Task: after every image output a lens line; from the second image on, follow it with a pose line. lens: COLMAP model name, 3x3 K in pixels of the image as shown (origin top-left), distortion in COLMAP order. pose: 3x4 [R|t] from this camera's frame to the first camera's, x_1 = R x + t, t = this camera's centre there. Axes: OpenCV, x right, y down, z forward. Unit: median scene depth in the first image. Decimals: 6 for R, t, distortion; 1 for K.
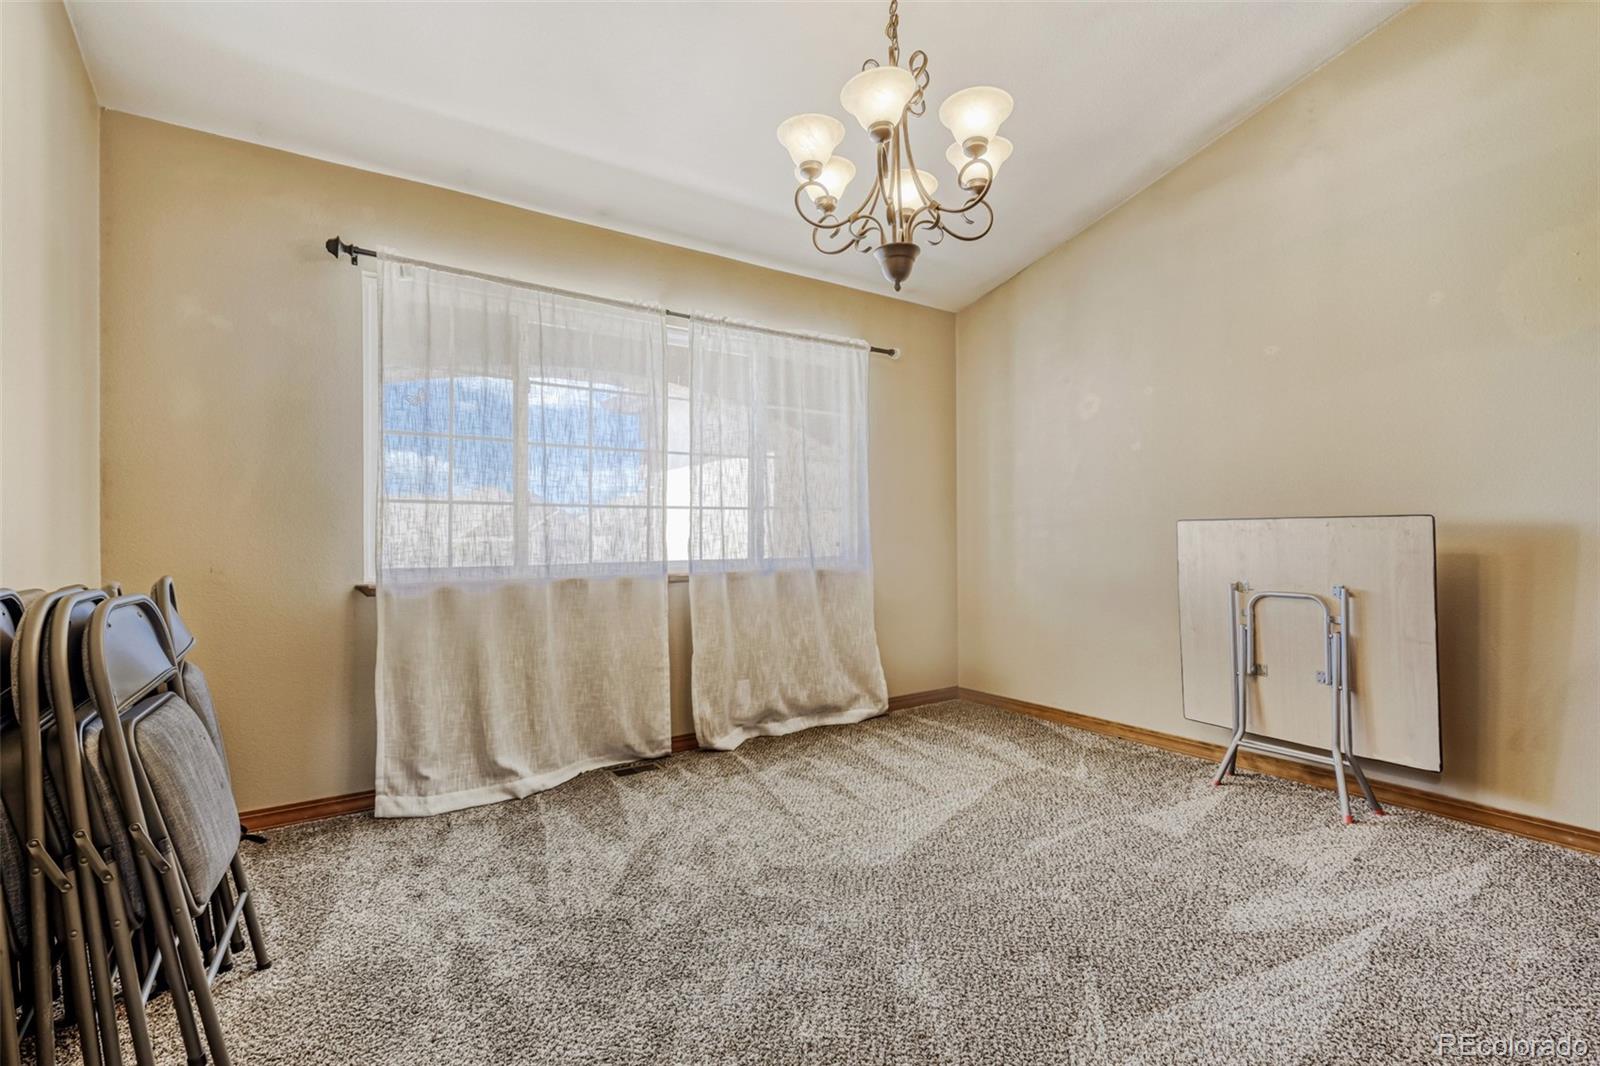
lens RADIAL K [[716.0, 0, 792.7], [0, 716.0, 531.3], [0, 0, 1]] dist [-0.000403, 0.000022]
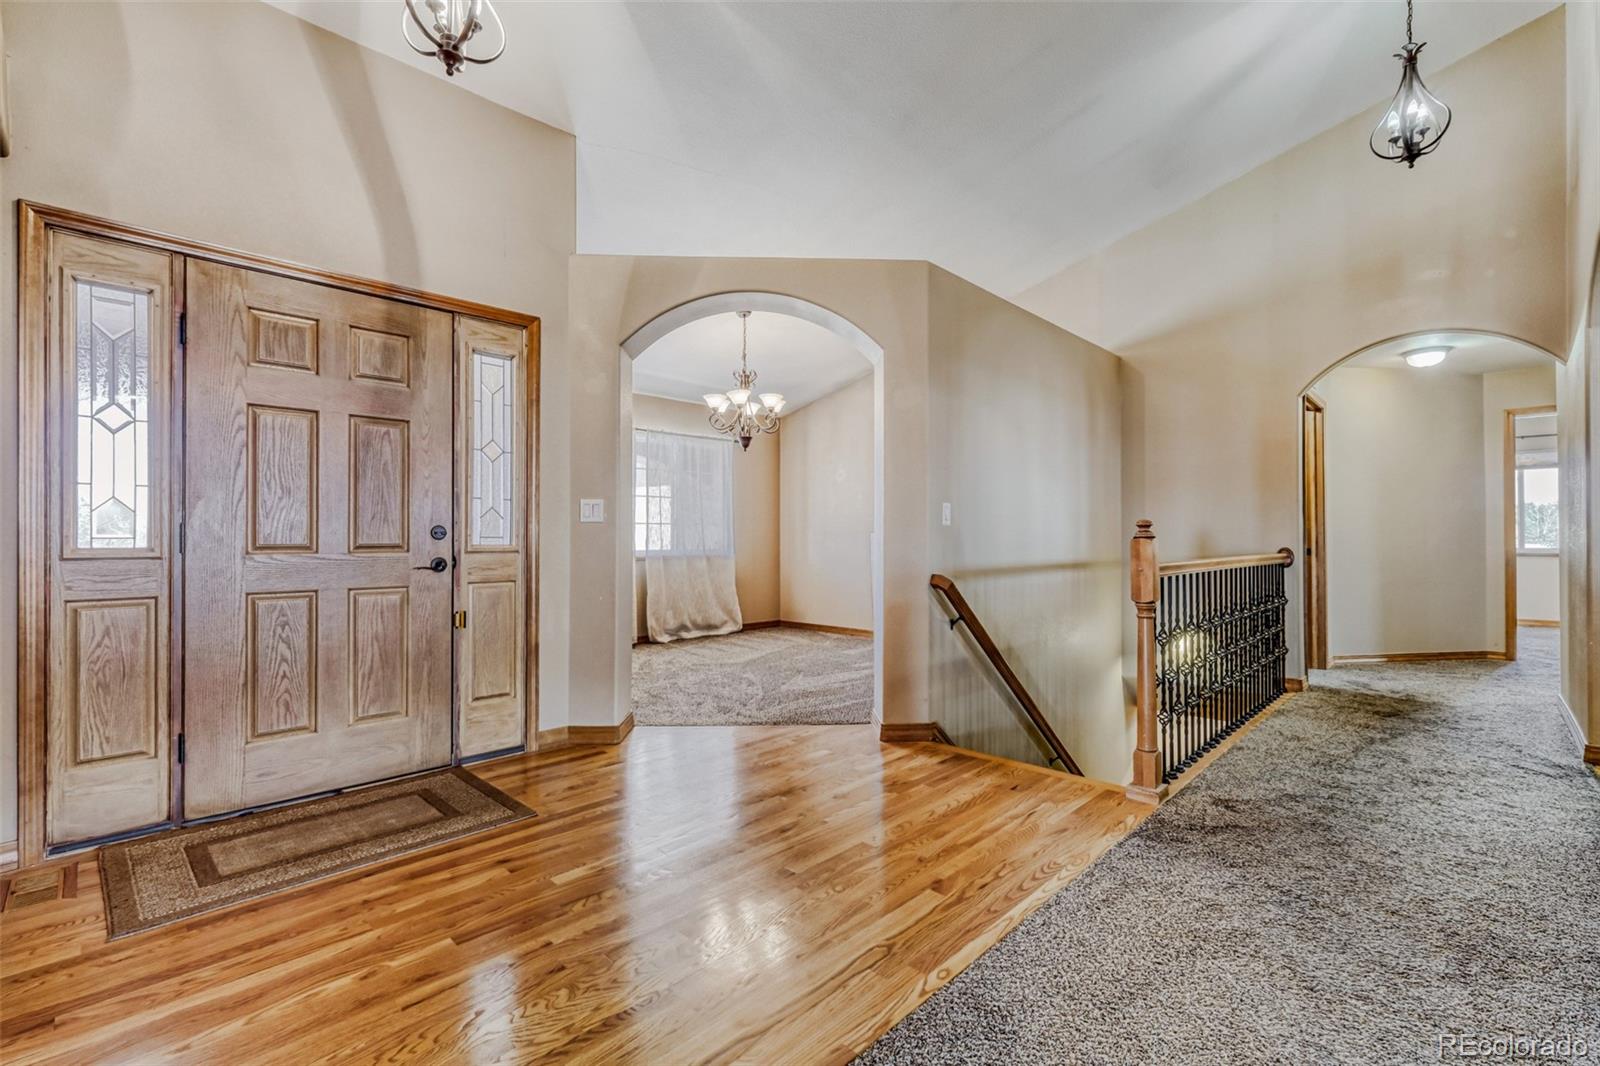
lens RADIAL K [[716.0, 0, 796.8], [0, 716.0, 529.6], [0, 0, 1]] dist [-0.000403, 0.000022]
pose [[0.979633, 0.005941, 0.200709, -0.121882], [-0.006103, 0.999981, 0.000188, -0.018872], [-0.200704, -0.001409, 0.979651, -1.002960]]
